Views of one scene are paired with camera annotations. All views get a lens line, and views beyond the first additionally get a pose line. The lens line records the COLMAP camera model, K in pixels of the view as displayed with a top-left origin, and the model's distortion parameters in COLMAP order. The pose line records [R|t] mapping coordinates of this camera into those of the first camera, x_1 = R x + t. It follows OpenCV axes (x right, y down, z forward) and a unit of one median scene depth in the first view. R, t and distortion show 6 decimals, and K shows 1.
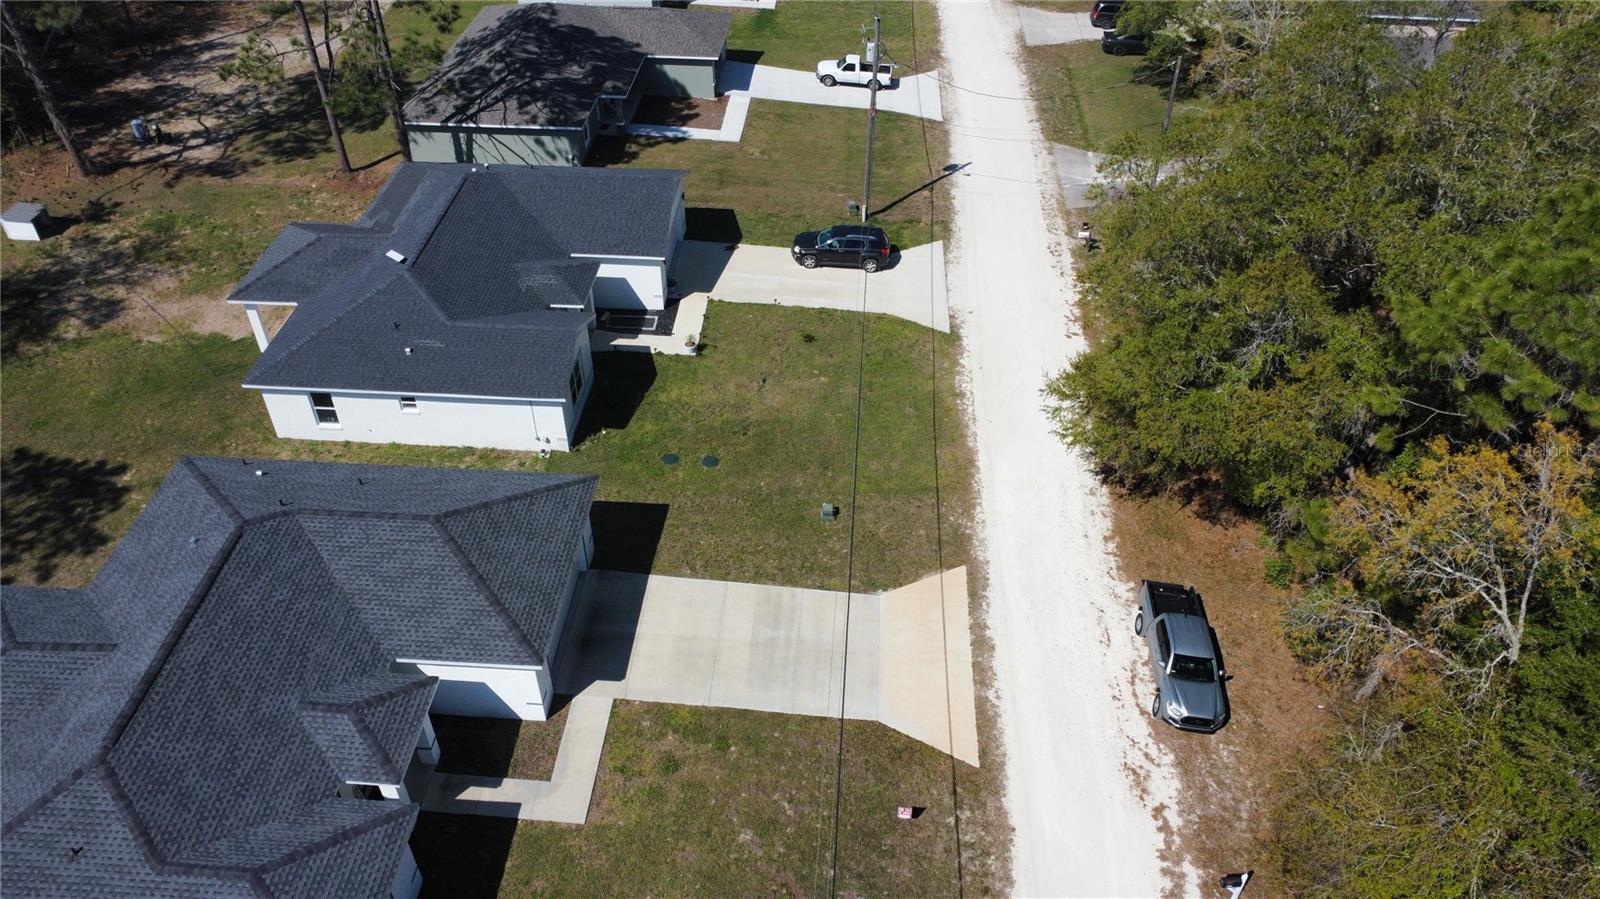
lens RADIAL K [[1151.0, 0, 803.1], [0, 1151.0, 452.5], [0, 0, 1]] dist [-0.012582, -0.012635]
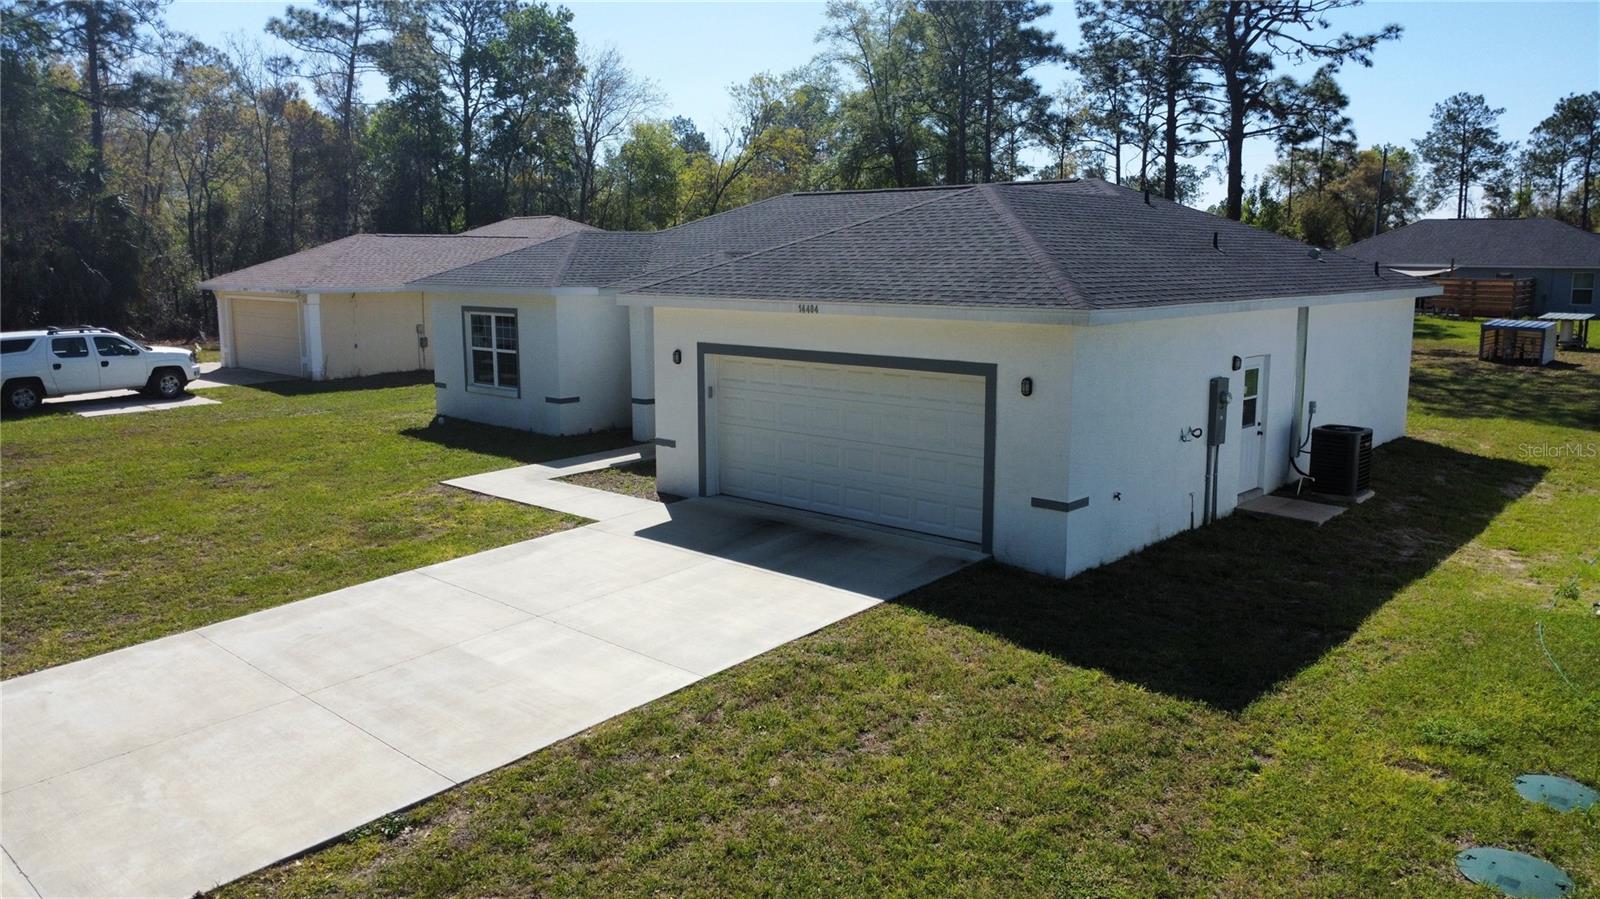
lens RADIAL K [[1151.0, 0, 801.5], [0, 1151.0, 445.6], [0, 0, 1]] dist [-0.012582, -0.012635]
pose [[-0.620518, 0.125805, -0.774035, 0.123190], [-0.511126, 0.683696, 0.520875, -0.078819], [0.594733, 0.718842, -0.359943, 1.070873]]
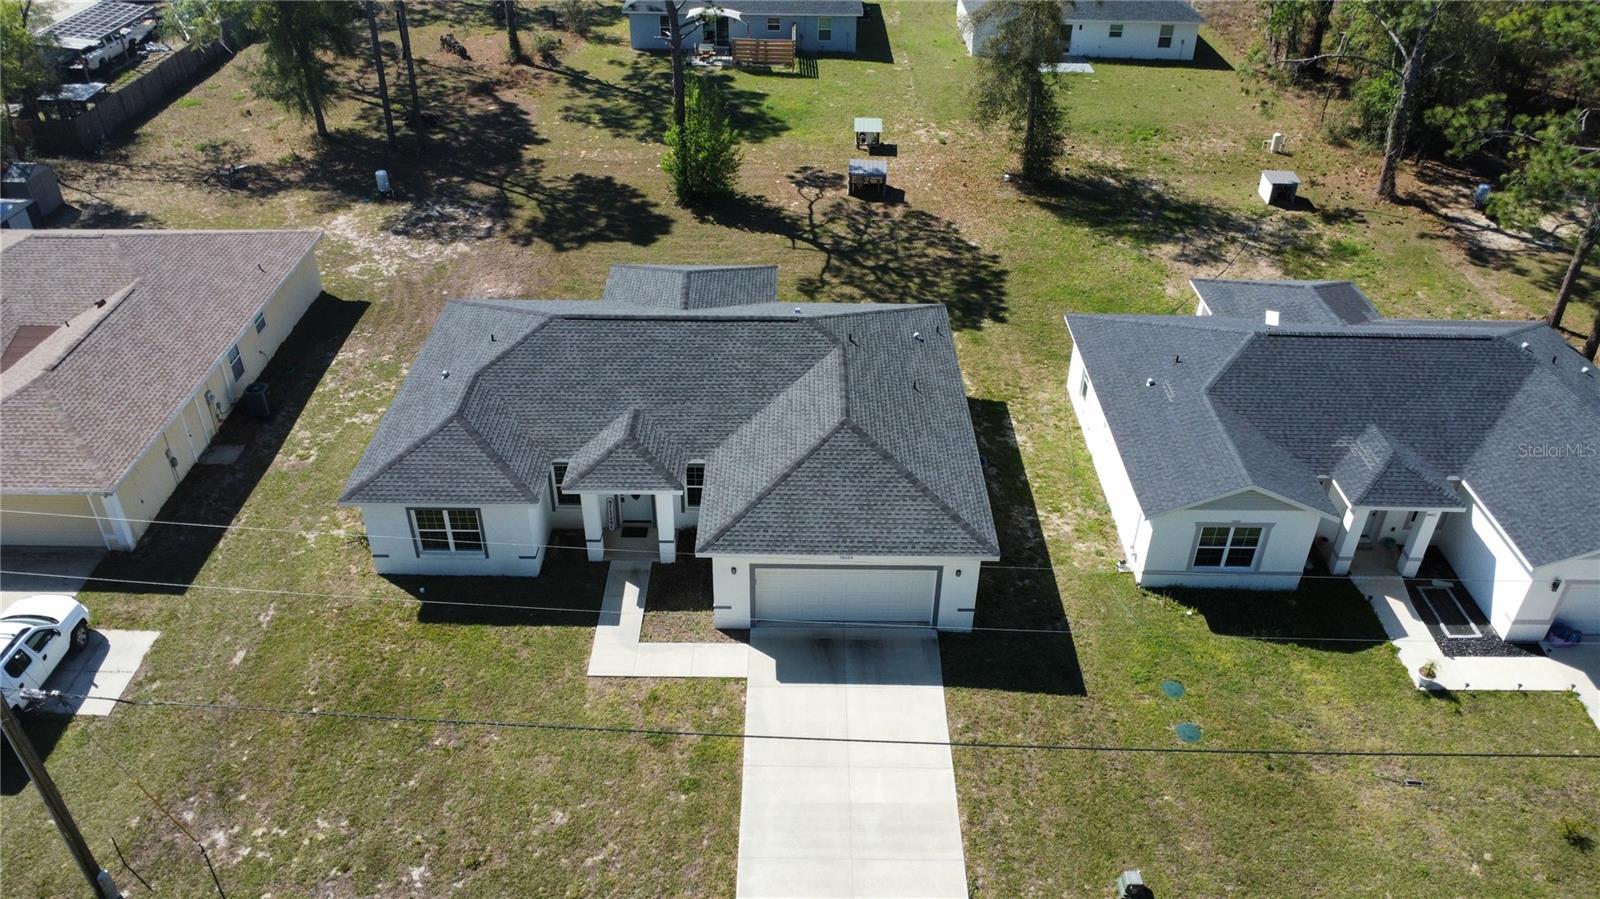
lens RADIAL K [[1151.0, 0, 803.5], [0, 1151.0, 445.3], [0, 0, 1]] dist [-0.012582, -0.012635]
pose [[0.069751, 0.566989, -0.820767, 0.415001], [-0.659247, 0.643699, 0.388645, -0.244939], [0.748685, 0.513979, 0.418685, 0.511575]]
